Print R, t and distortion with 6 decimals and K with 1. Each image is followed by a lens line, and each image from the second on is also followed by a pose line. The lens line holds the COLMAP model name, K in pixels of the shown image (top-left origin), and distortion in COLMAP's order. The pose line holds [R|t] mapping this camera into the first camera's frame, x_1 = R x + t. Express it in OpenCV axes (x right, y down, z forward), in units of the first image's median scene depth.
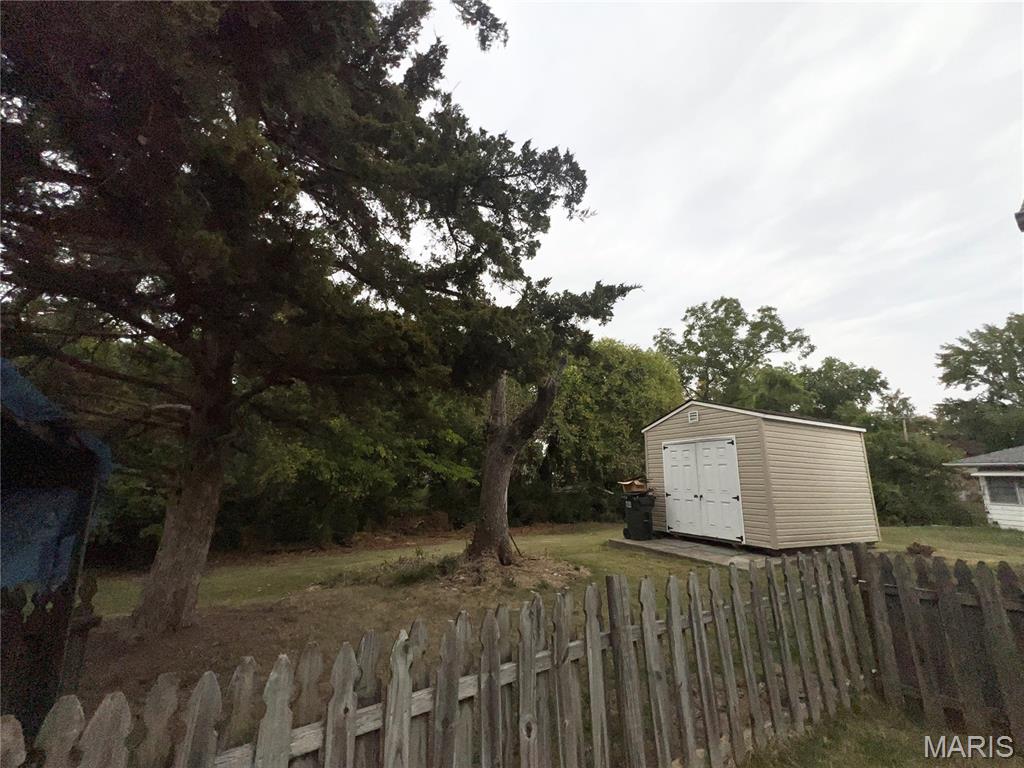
lens RADIAL K [[405.0, 0, 532.3], [0, 405.0, 383.0], [0, 0, 1]] dist [-0.021531, 0.013325]
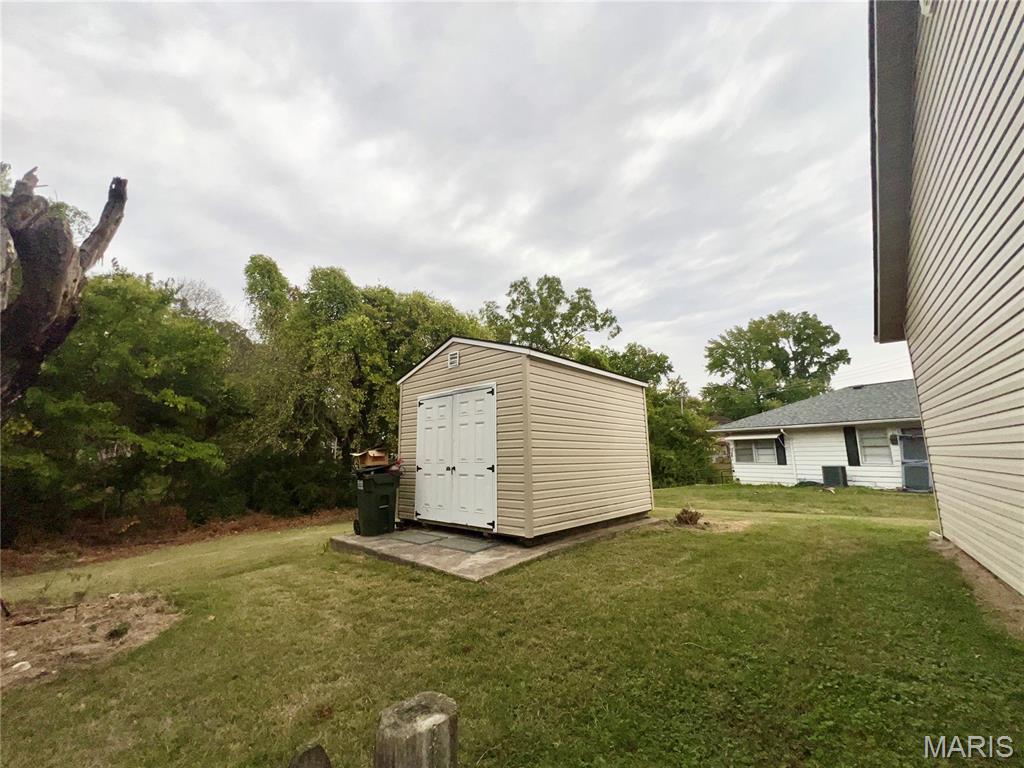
lens RADIAL K [[408.8, 0, 513.1], [0, 408.8, 384.7], [0, 0, 1]] dist [-0.001937, 0.000251]
pose [[0.937590, 0.023955, 0.346917, 0.050445], [-0.044098, 0.997761, 0.050285, 0.017396], [-0.344935, -0.062445, 0.936547, 0.055686]]
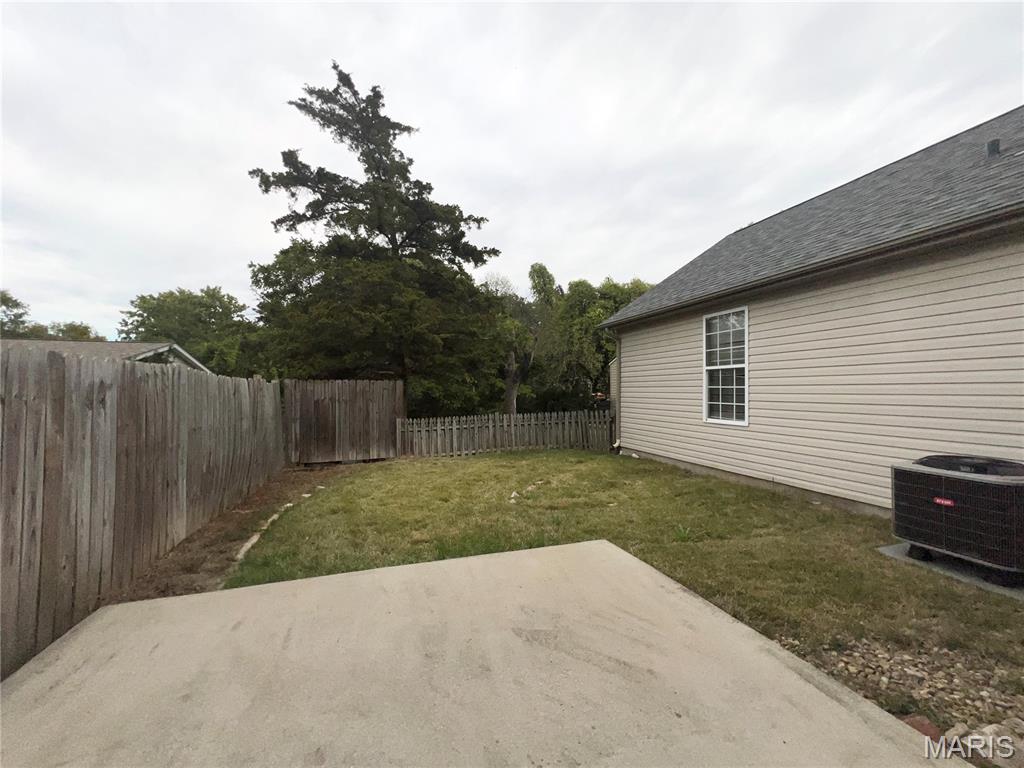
lens RADIAL K [[408.8, 0, 513.1], [0, 408.8, 384.7], [0, 0, 1]] dist [-0.001937, 0.000251]
pose [[0.969648, -0.028784, -0.242807, 0.070343], [0.078334, 0.977274, 0.196973, -0.041544], [0.231619, -0.210014, 0.949867, -0.183630]]
